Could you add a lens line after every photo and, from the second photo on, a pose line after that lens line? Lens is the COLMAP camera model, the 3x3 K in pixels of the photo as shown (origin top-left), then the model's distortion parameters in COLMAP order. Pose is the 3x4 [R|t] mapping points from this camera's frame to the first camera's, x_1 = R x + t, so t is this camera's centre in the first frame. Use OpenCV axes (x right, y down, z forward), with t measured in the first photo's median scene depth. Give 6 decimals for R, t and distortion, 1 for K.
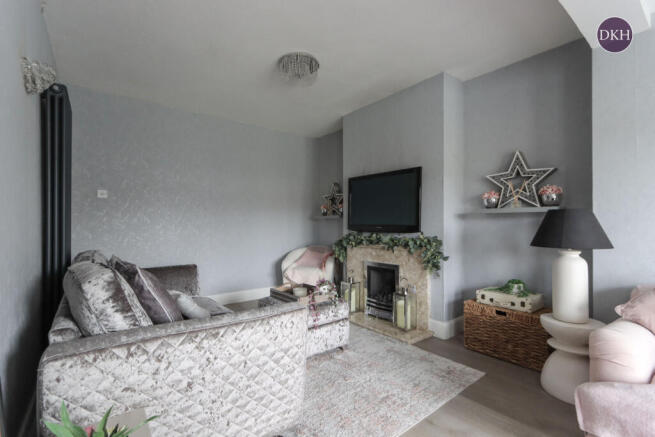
lens RADIAL K [[303.2, 0, 327.0], [0, 303.2, 221.0], [0, 0, 1]] dist [-0.001721, -0.000153]
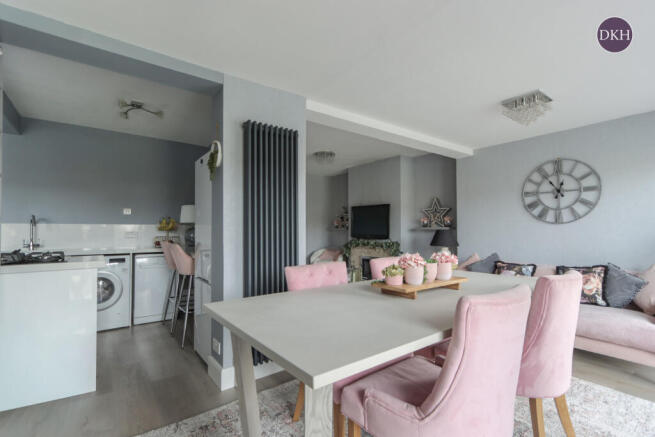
lens RADIAL K [[303.2, 0, 327.9], [0, 303.2, 220.8], [0, 0, 1]] dist [-0.001721, -0.000153]
pose [[0.999666, -0.002892, -0.025676, -0.017351], [0.002481, 0.999869, -0.016016, -0.039923], [0.025719, 0.015947, 0.999542, -0.747225]]
